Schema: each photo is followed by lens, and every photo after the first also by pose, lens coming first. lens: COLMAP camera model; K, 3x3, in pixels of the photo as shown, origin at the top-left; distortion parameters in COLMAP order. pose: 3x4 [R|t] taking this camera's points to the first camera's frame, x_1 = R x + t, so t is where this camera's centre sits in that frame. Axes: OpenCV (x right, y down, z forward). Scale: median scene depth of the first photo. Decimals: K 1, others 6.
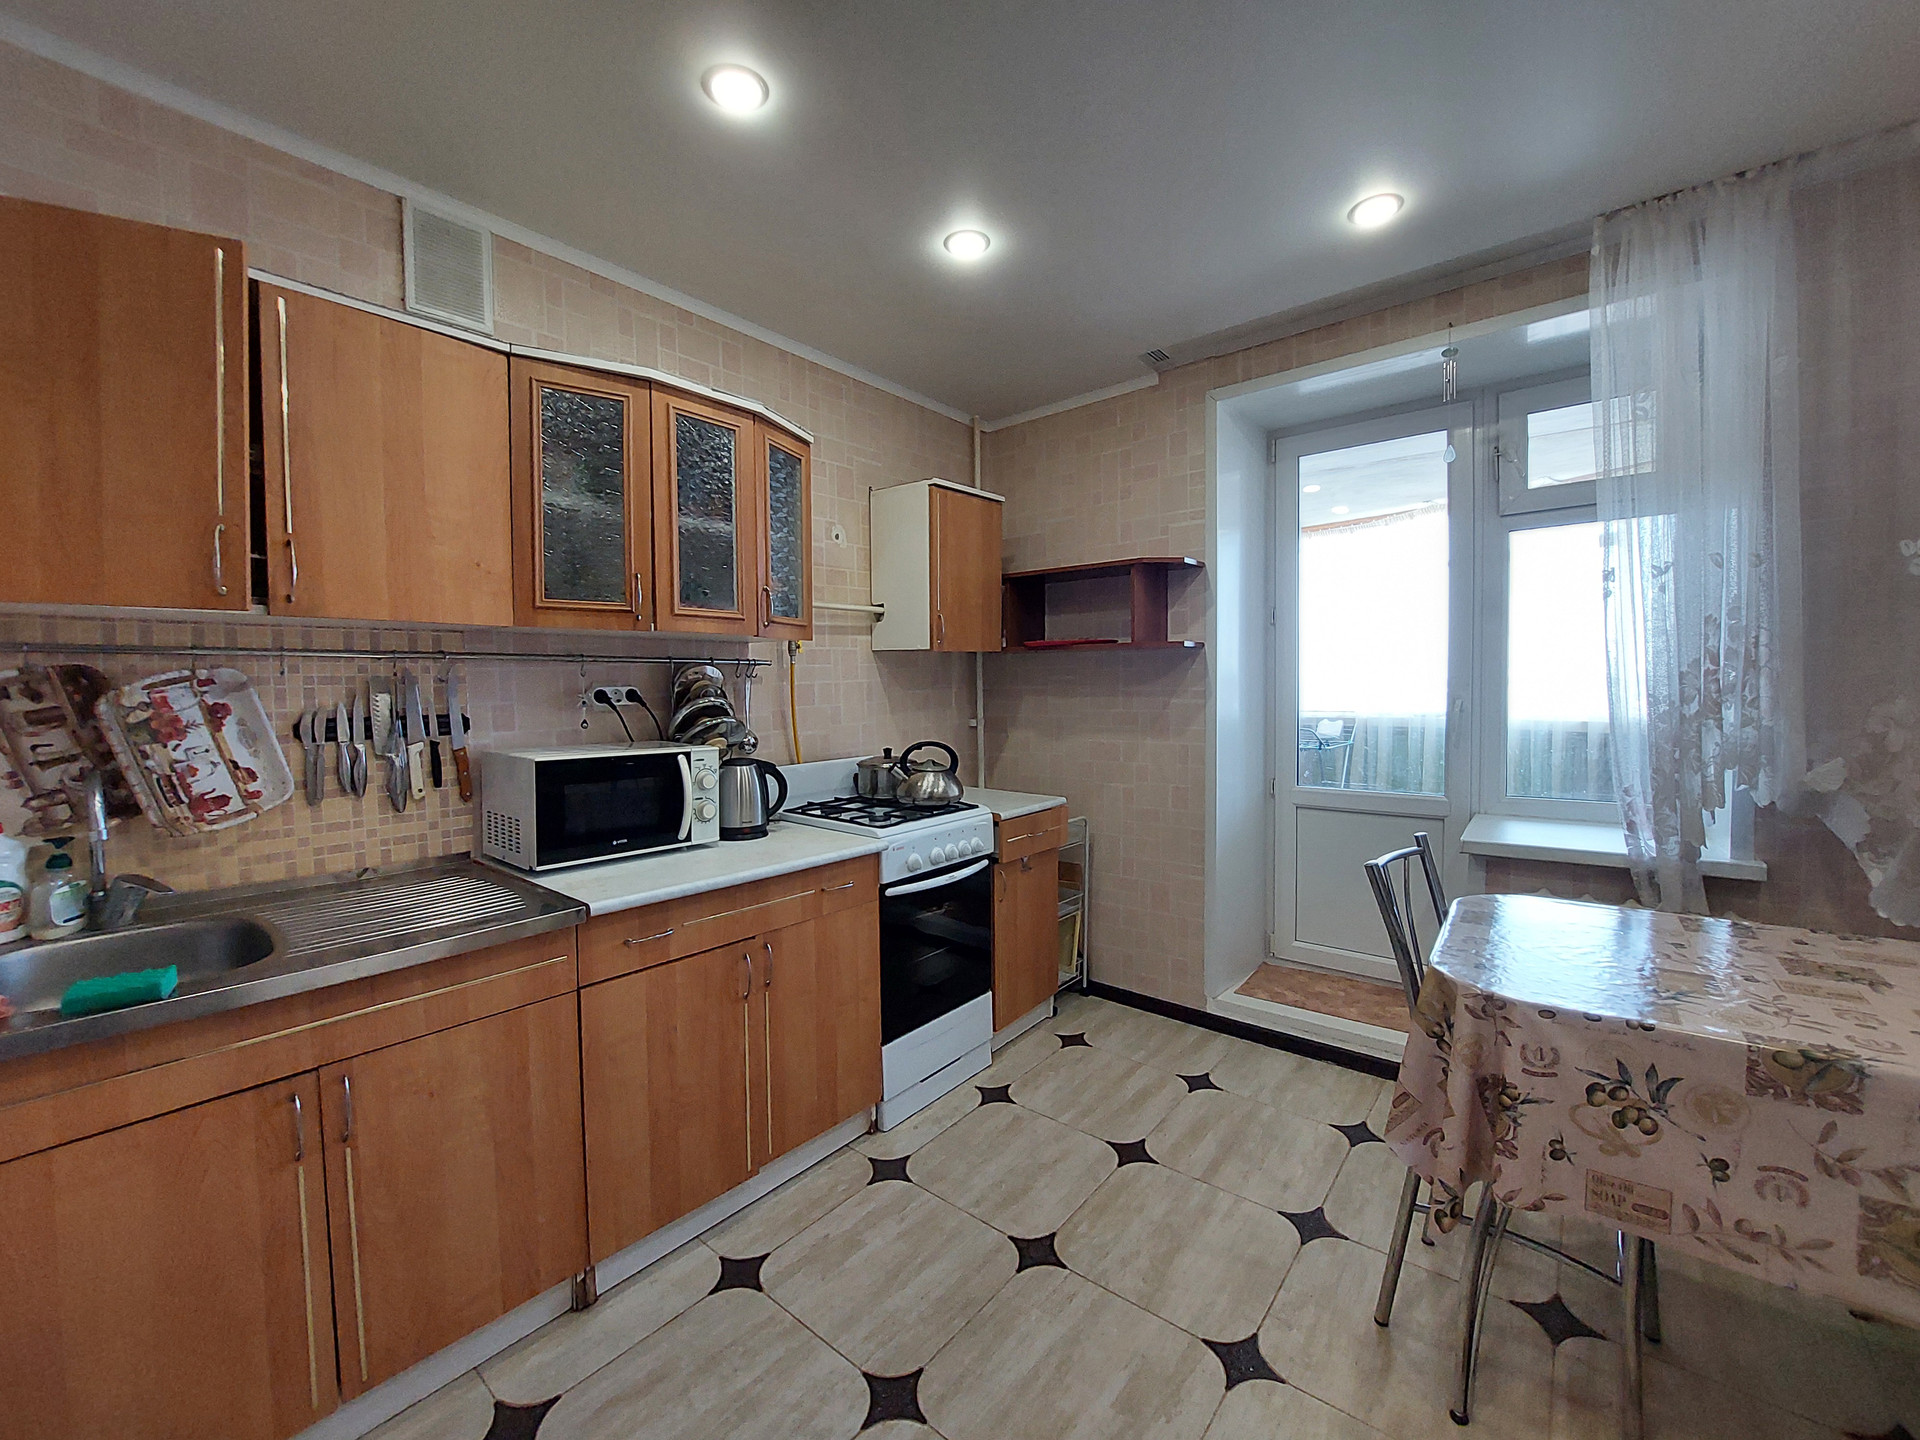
lens RADIAL K [[767.6, 0, 960.0], [0, 767.6, 720.0], [0, 0, 1]] dist [-0.020346, 0.000083]
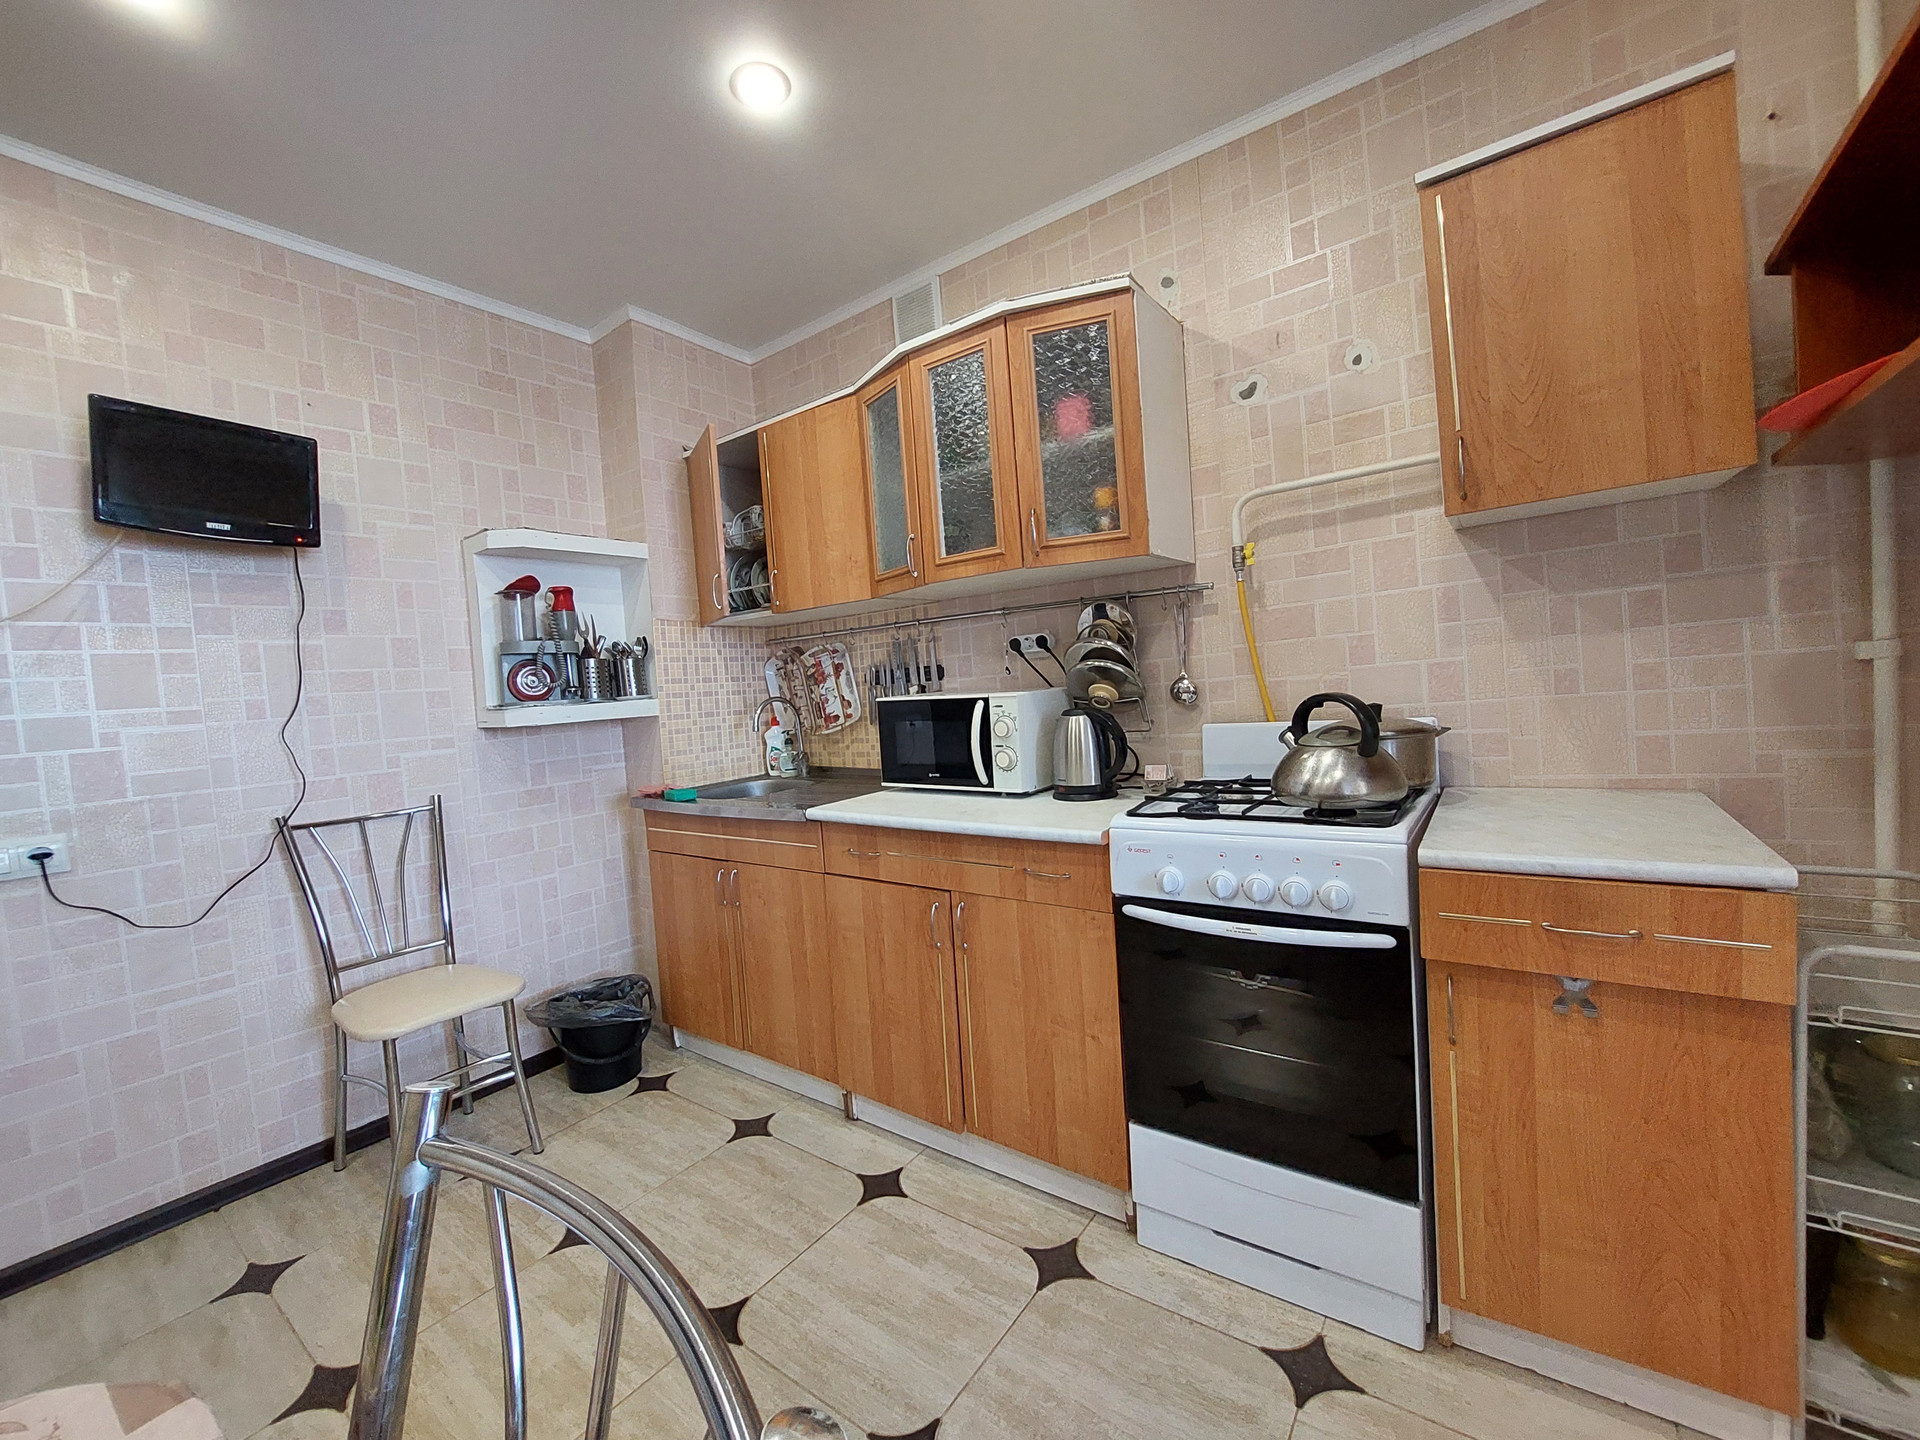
lens RADIAL K [[771.1, 0, 954.4], [0, 771.1, 720.6], [0, 0, 1]] dist [-0.020209, 0.000640]
pose [[0.052206, 0.051378, -0.997314, 0.621470], [0.019928, 0.998423, 0.052478, 0.017471], [0.998437, -0.022614, 0.051100, 0.872622]]
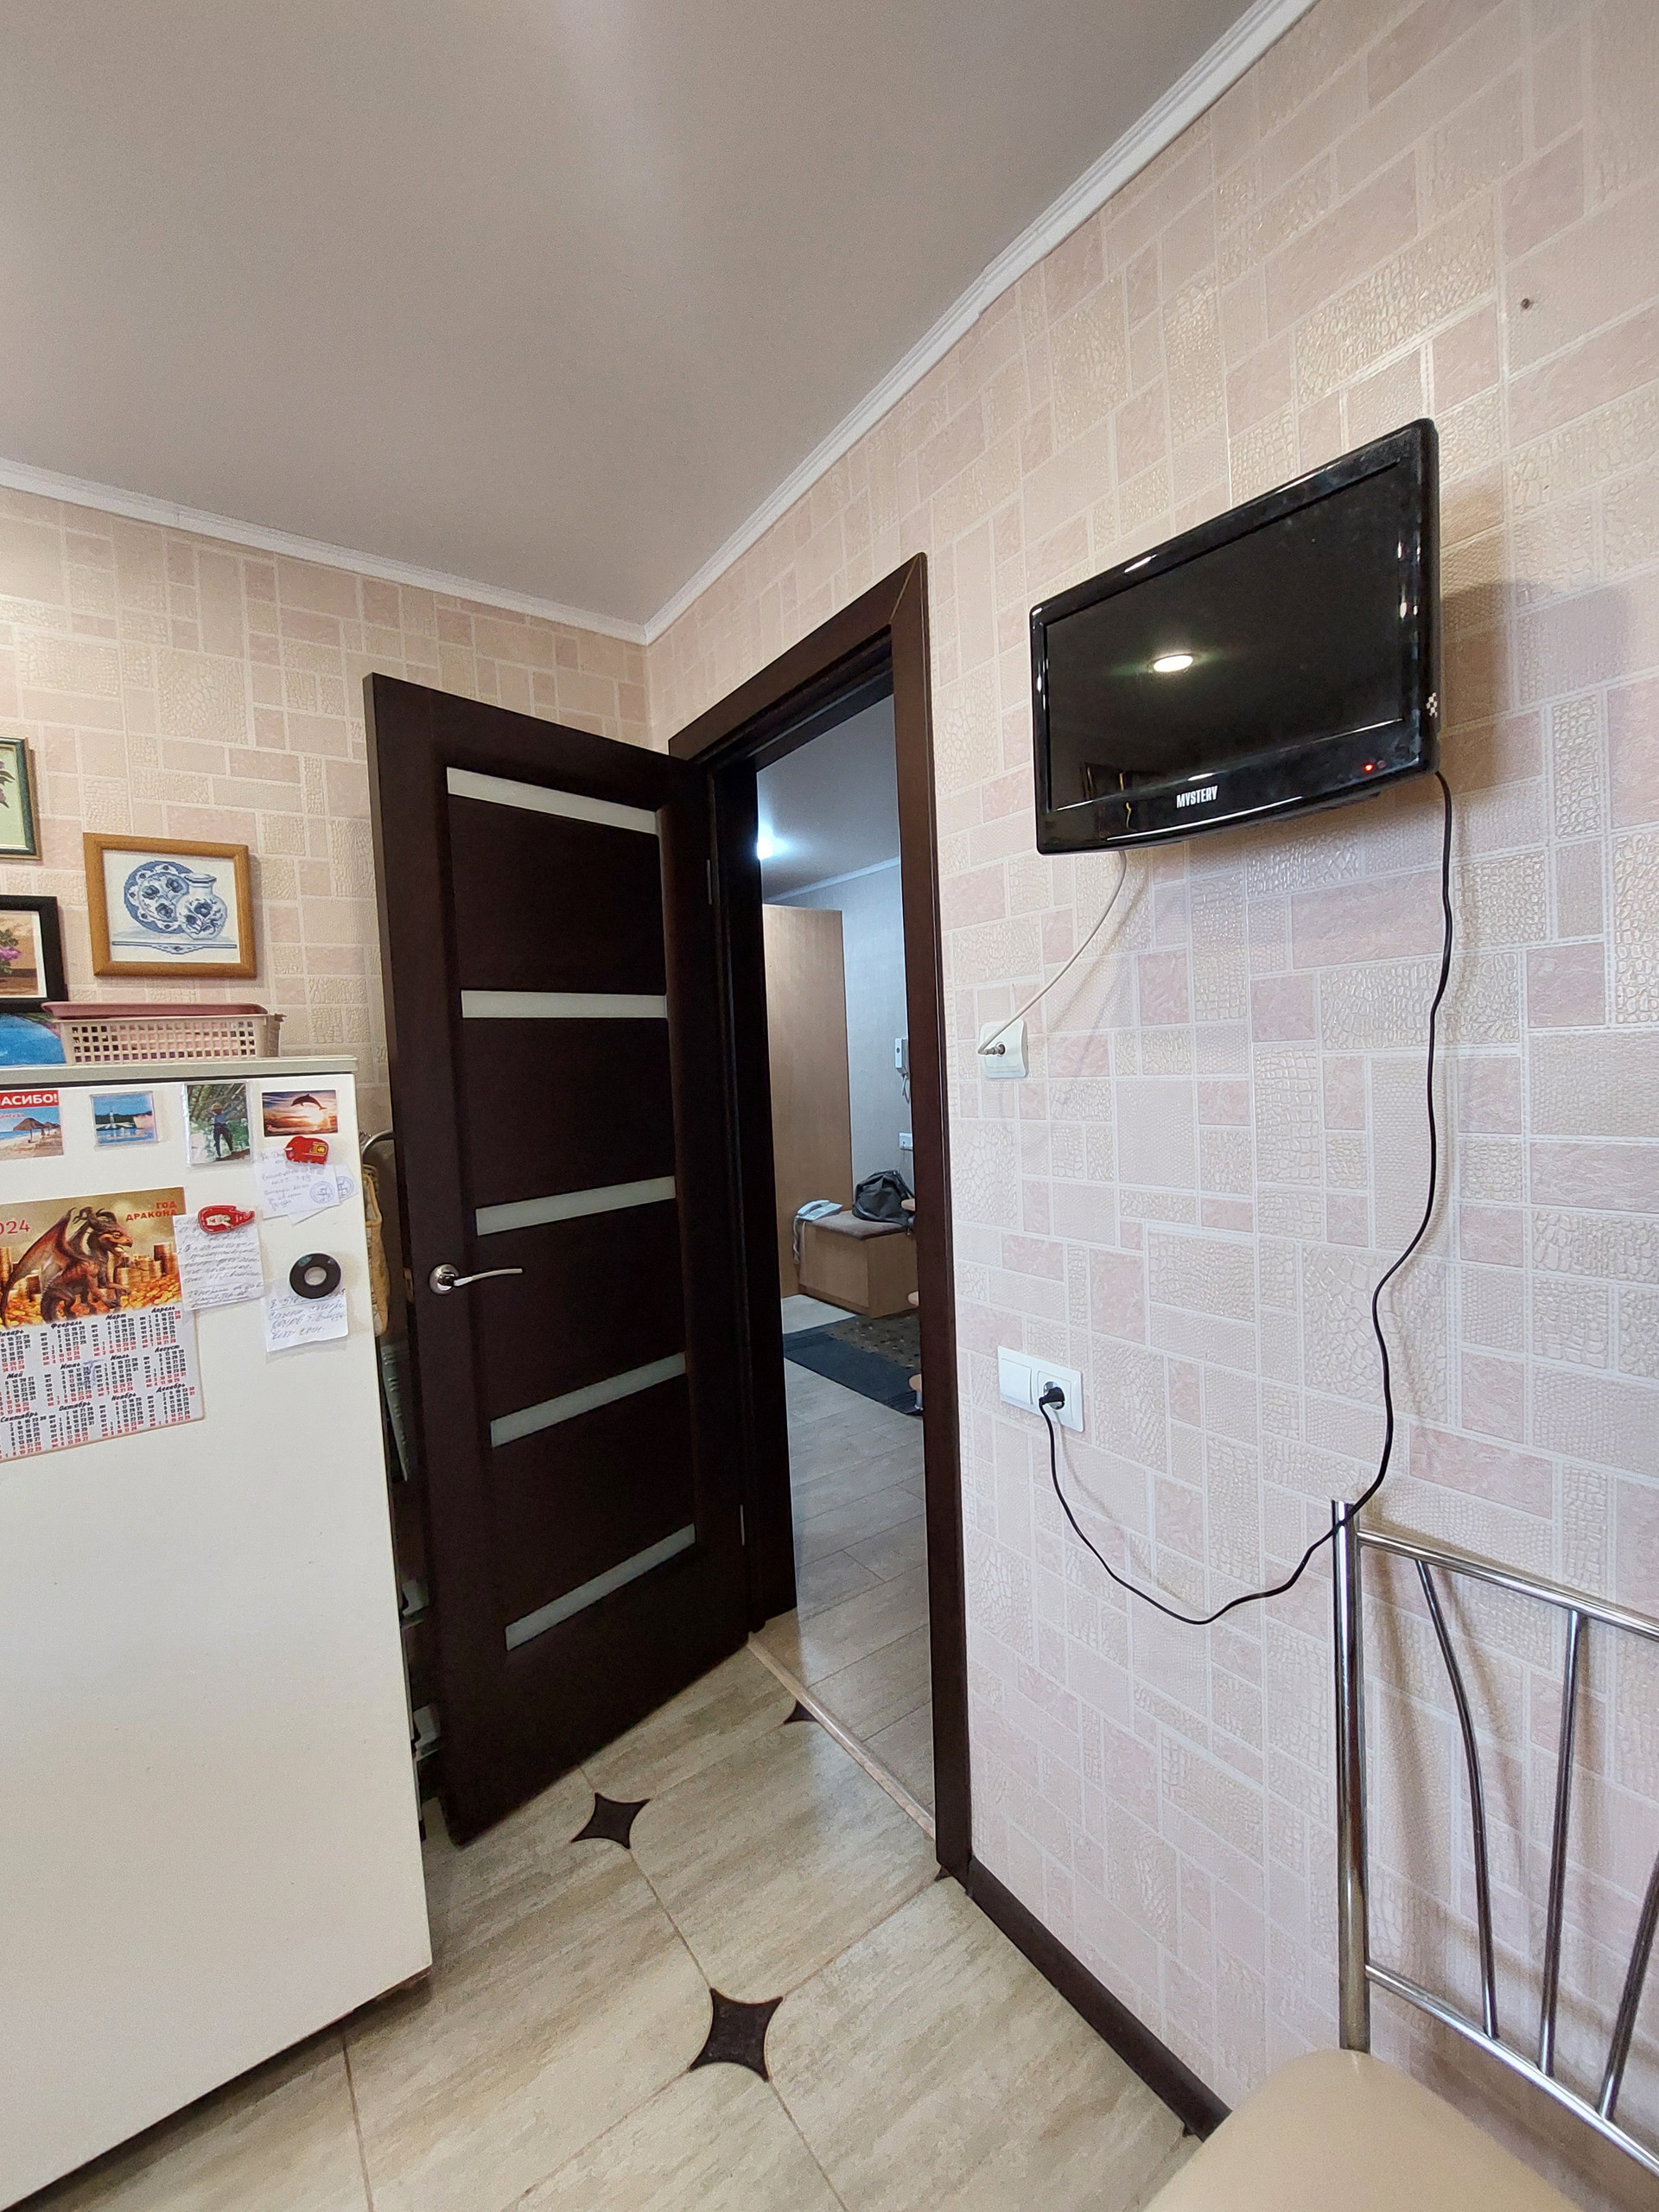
lens RADIAL K [[888.4, 0, 831.3], [0, 888.4, 1101.7], [0, 0, 1]] dist [-0.020209, 0.000640]
pose [[-0.964469, 0.037182, 0.261566, -0.241006], [0.062374, 0.994105, 0.088680, -0.081171], [-0.256727, 0.101844, -0.961103, 0.540024]]
